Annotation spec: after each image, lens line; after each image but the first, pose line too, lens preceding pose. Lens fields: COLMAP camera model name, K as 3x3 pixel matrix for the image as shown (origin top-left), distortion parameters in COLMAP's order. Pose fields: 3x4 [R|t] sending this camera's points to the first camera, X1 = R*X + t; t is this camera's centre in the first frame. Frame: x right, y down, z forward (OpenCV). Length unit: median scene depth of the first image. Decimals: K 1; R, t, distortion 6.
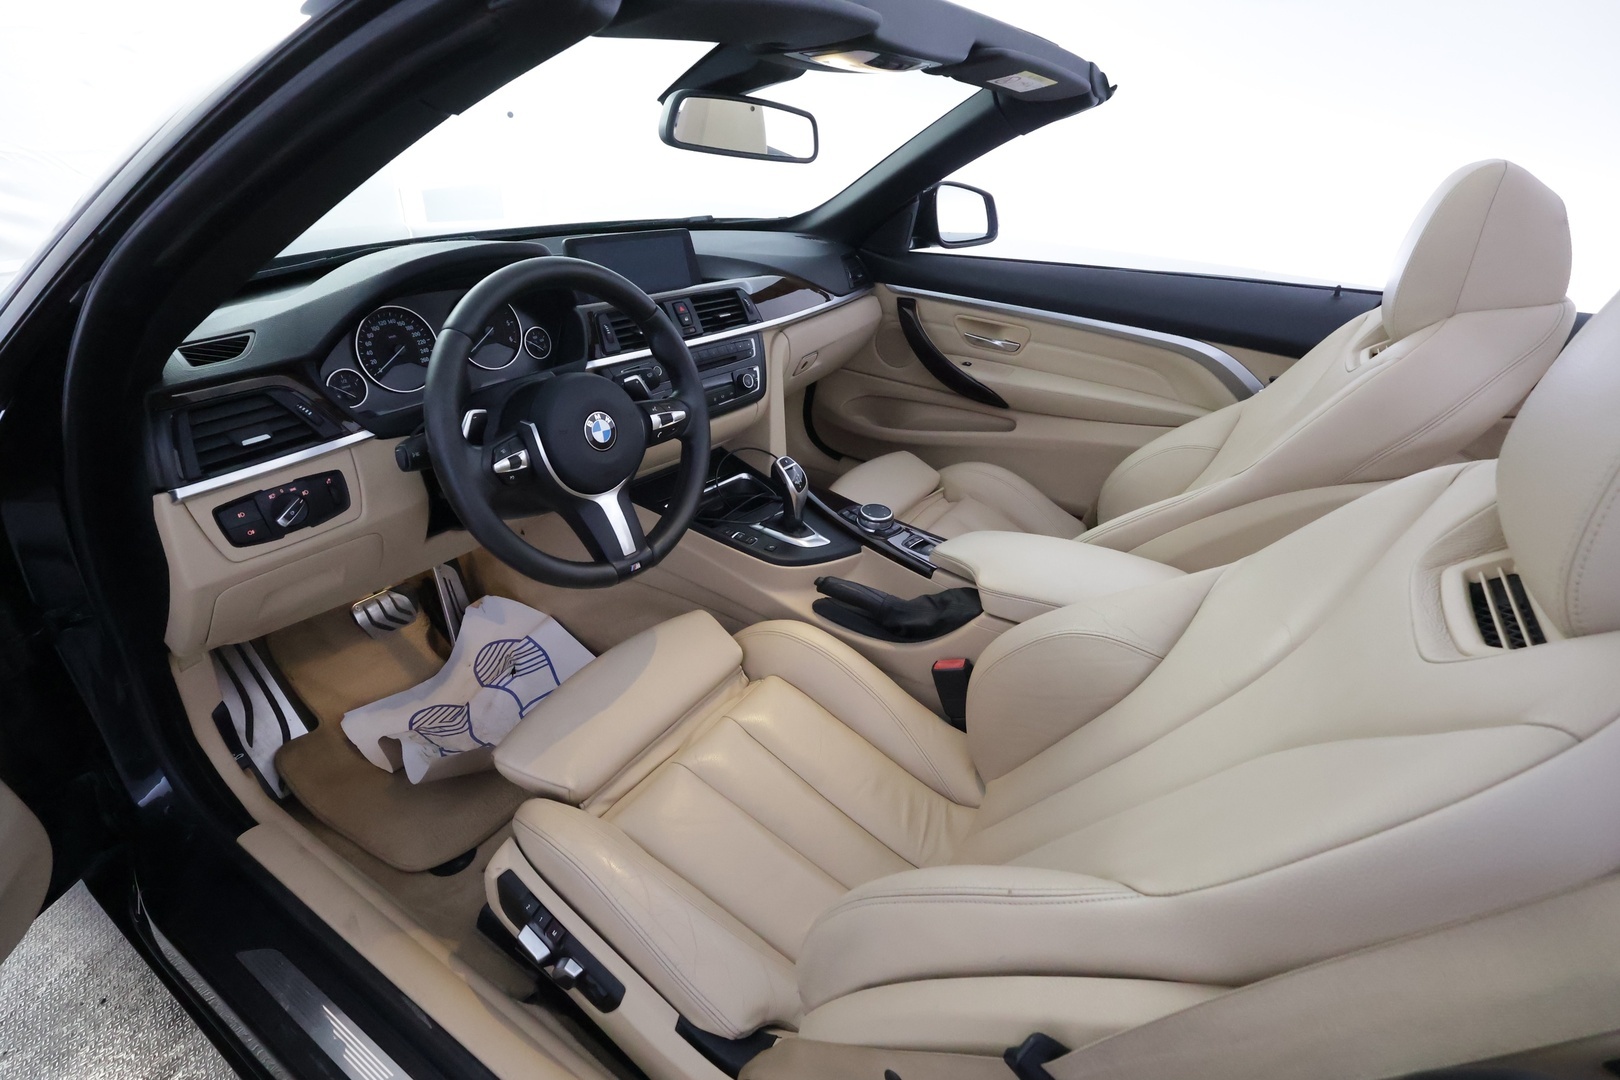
lens RADIAL K [[750.8, 0, 810.7], [0, 750.8, 538.9], [0, 0, 1]] dist [0.000754, 0.000770]
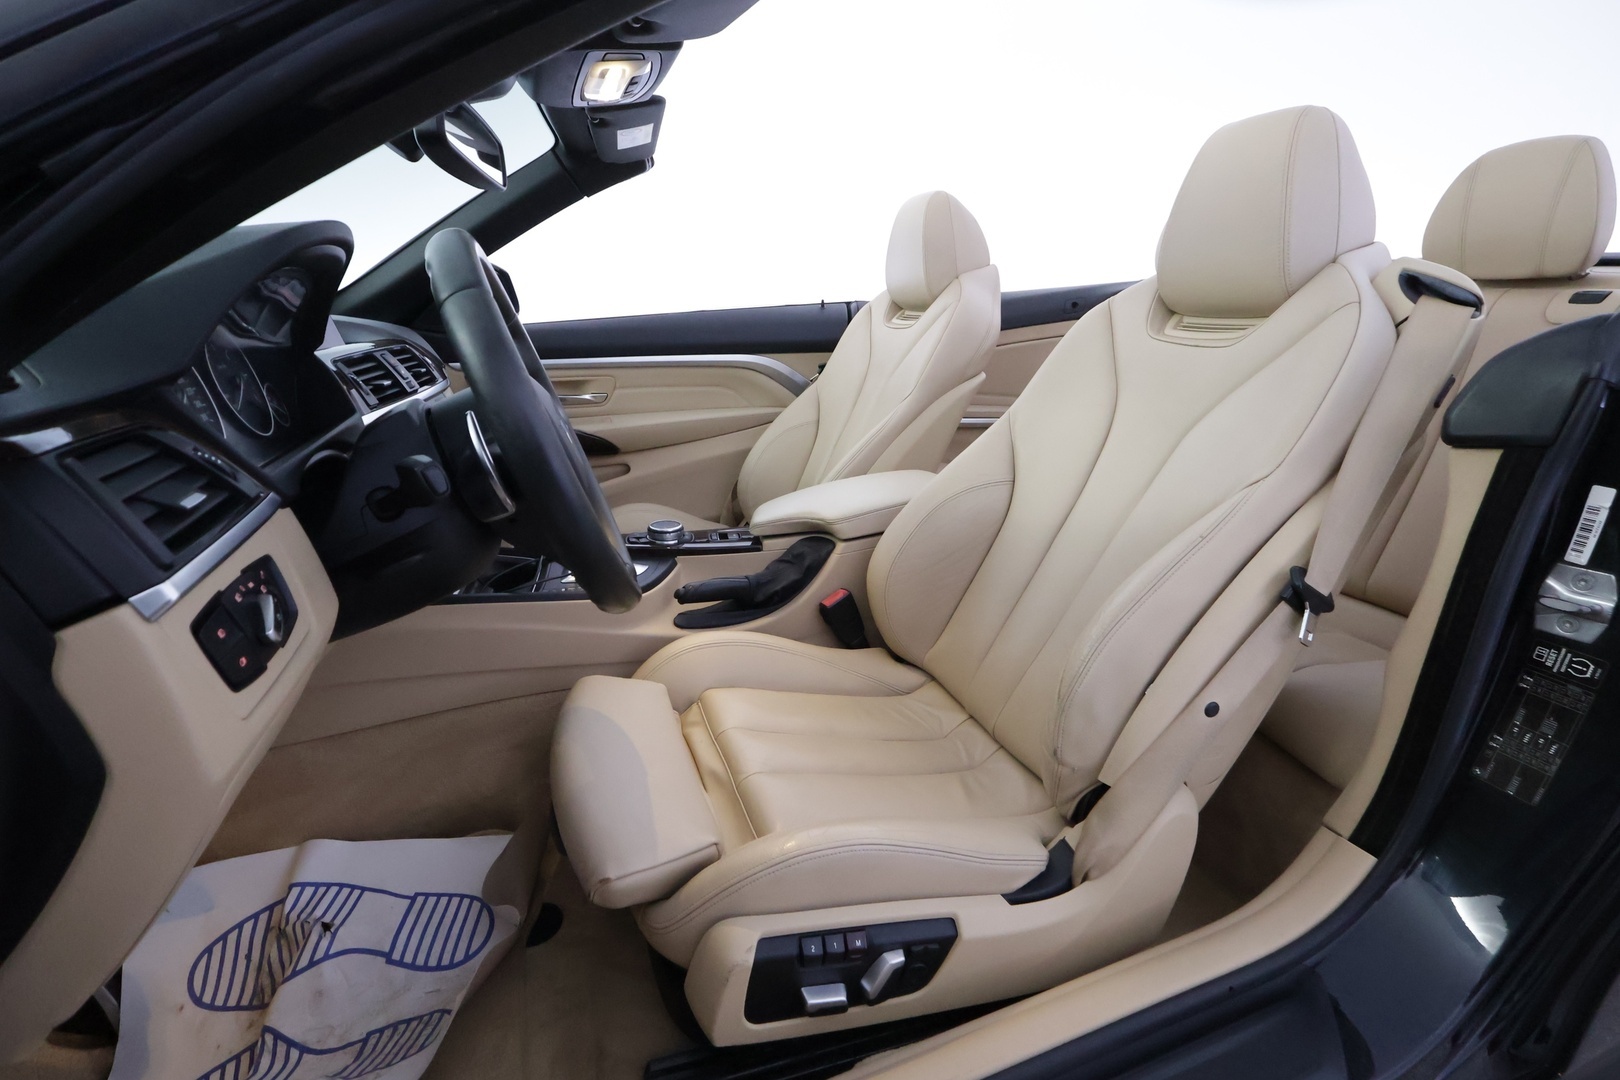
lens RADIAL K [[762.2, 0, 810.0], [0, 762.2, 540.0], [0, 0, 1]] dist [-0.000104, 0.000019]
pose [[0.606473, -0.297089, 0.737515, -0.524477], [0.428849, 0.903307, 0.011223, 0.049374], [-0.669537, 0.309476, 0.675237, 0.190322]]
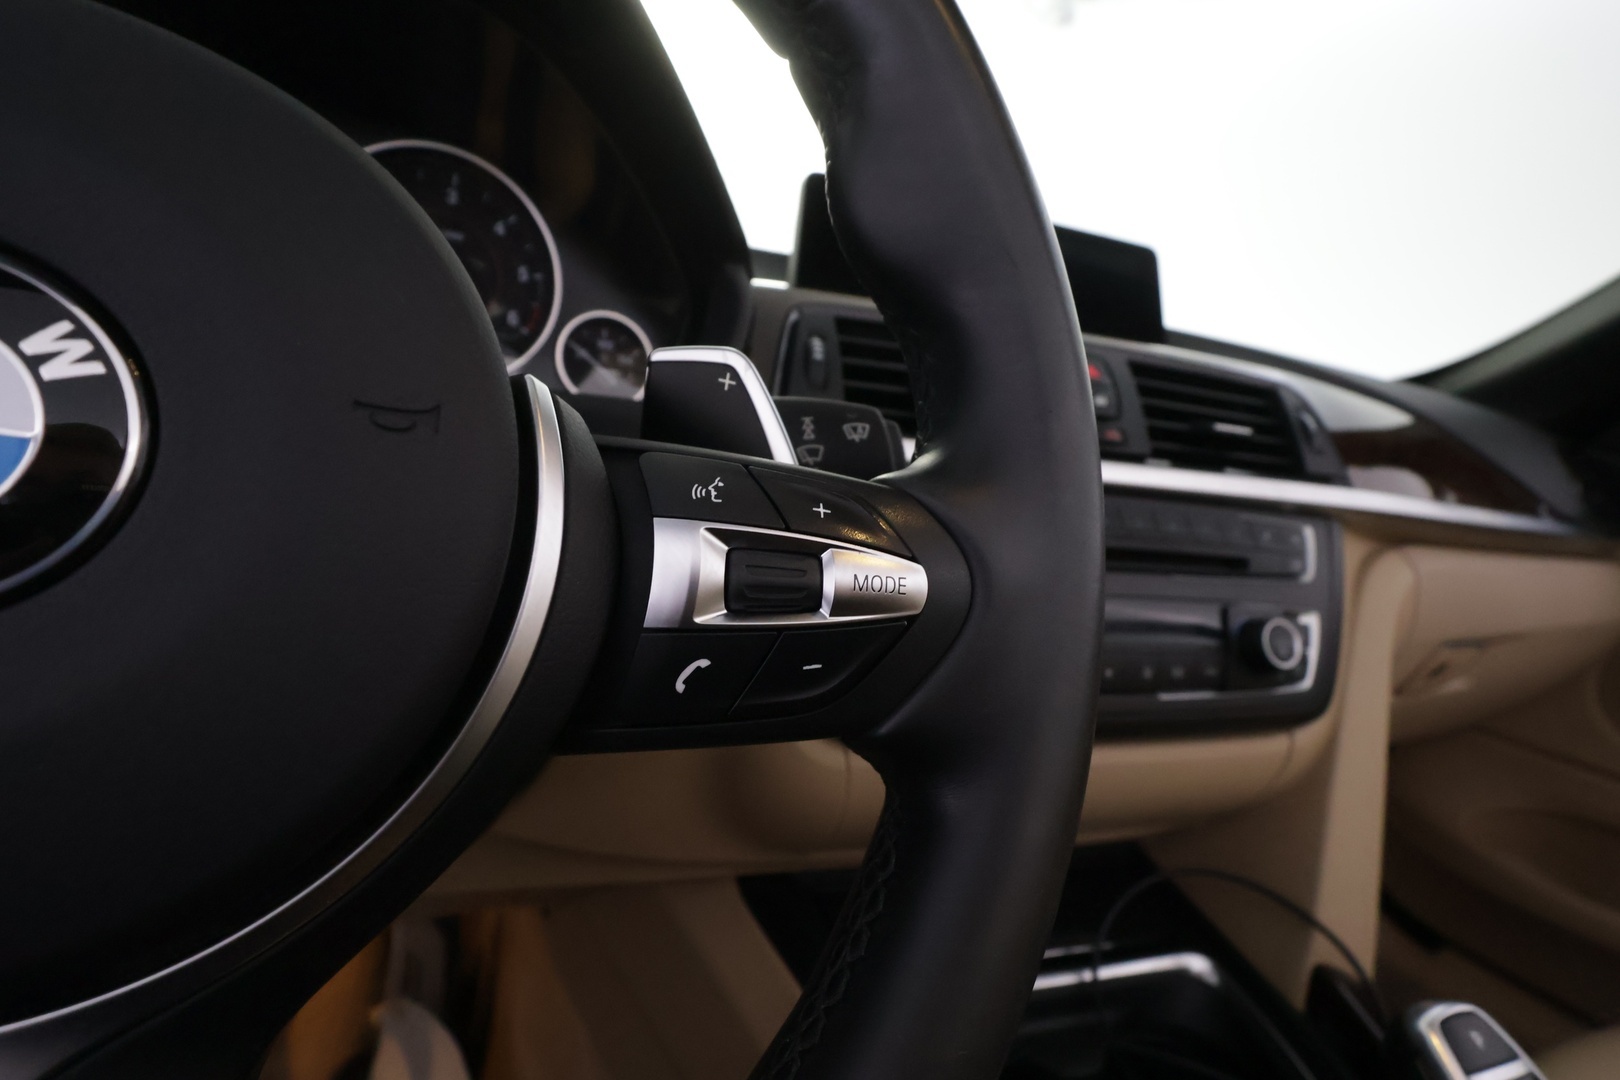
lens RADIAL K [[868.3, 0, 810.0], [0, 868.3, 540.0], [0, 0, 1]] dist [-0.000860, -0.000639]
pose [[0.861124, 0.130167, -0.491449, -0.081410], [-0.312865, 0.897625, -0.310458, -0.088816], [0.400725, 0.421100, 0.813691, 0.650316]]
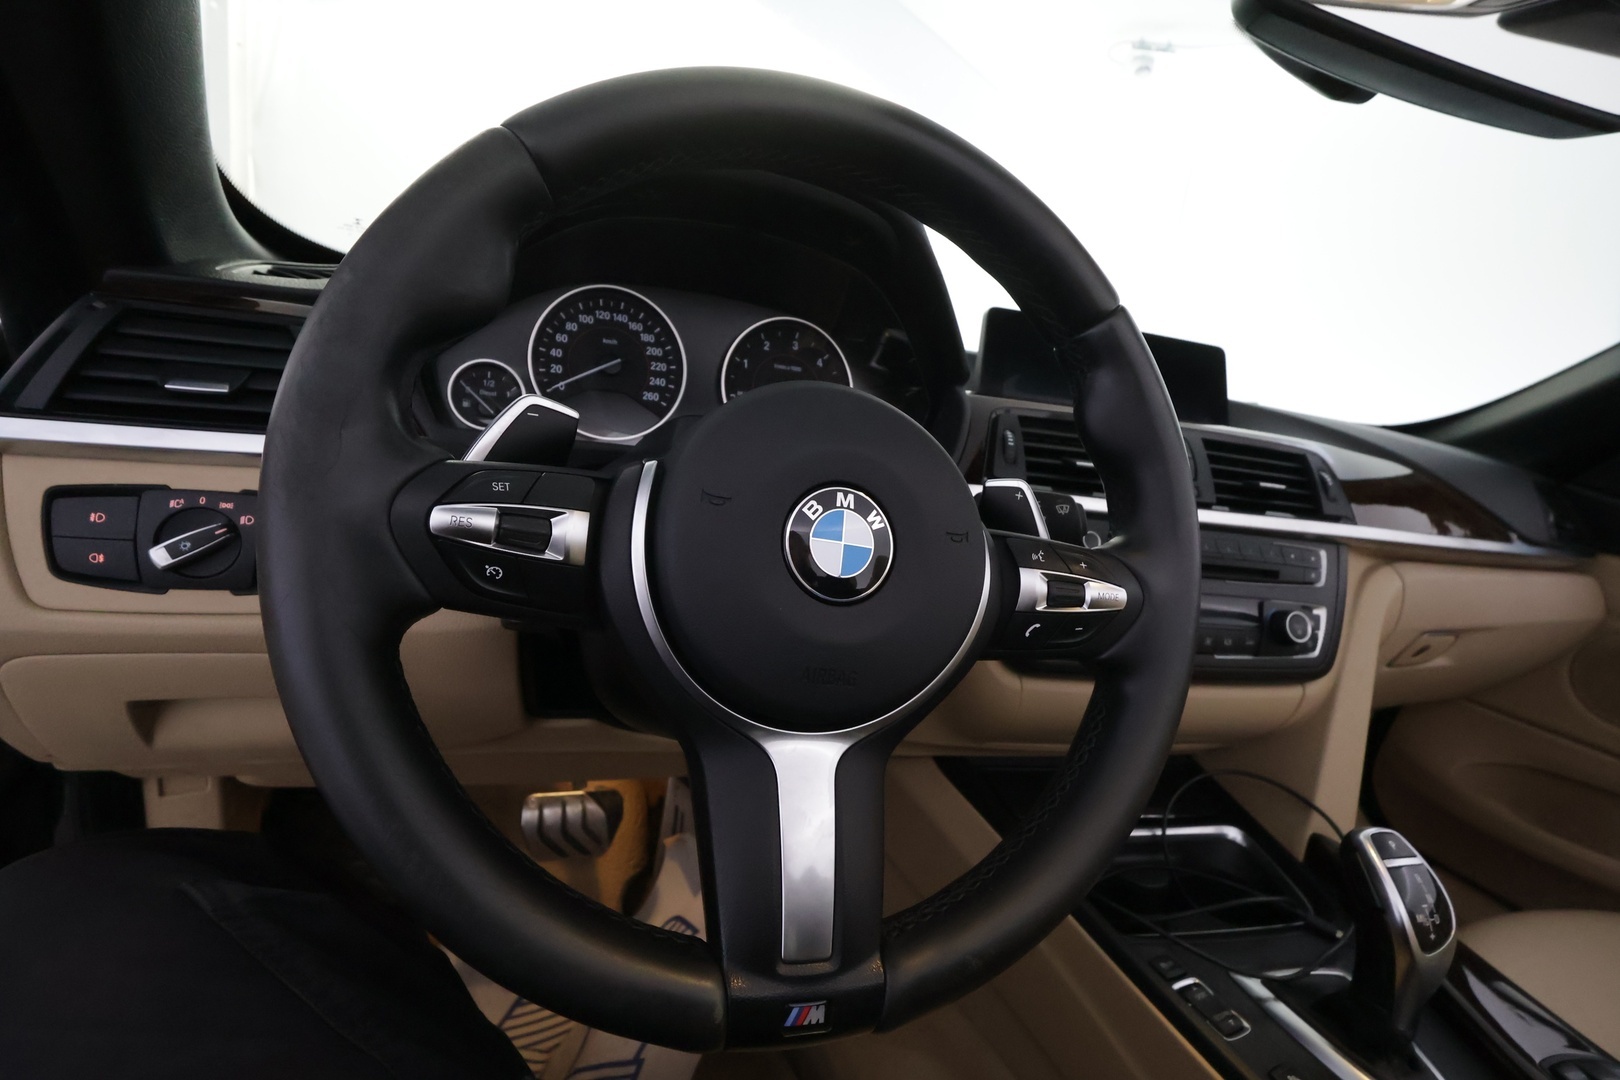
lens RADIAL K [[750.8, 0, 810.7], [0, 750.8, 538.9], [0, 0, 1]] dist [0.000754, 0.000770]
pose [[0.801346, 0.171012, -0.573235, -0.069346], [-0.369025, 0.895524, -0.248713, -0.040057], [0.470813, 0.410843, 0.780732, 0.498620]]
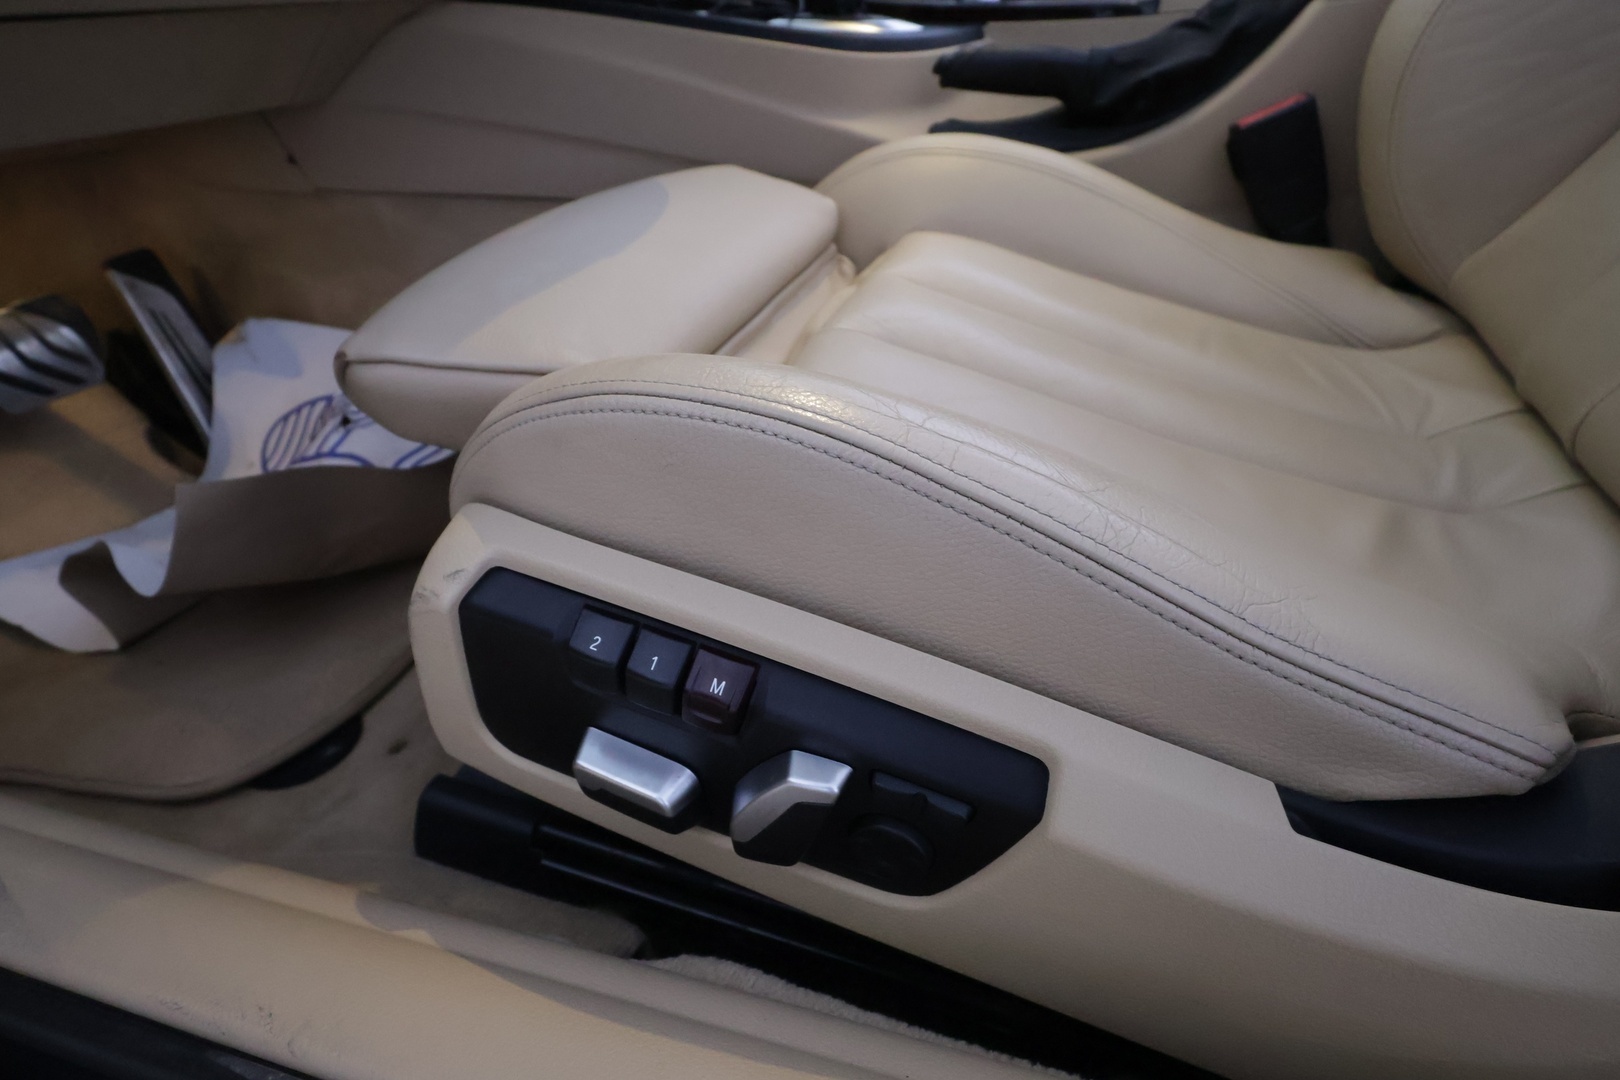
lens RADIAL K [[841.1, 0, 812.2], [0, 841.1, 542.2], [0, 0, 1]] dist [-0.002936, -0.000816]
pose [[0.962276, -0.220084, 0.159964, -0.208302], [0.209526, 0.974498, 0.080333, 0.271822], [-0.173564, -0.043786, 0.983849, 0.406998]]
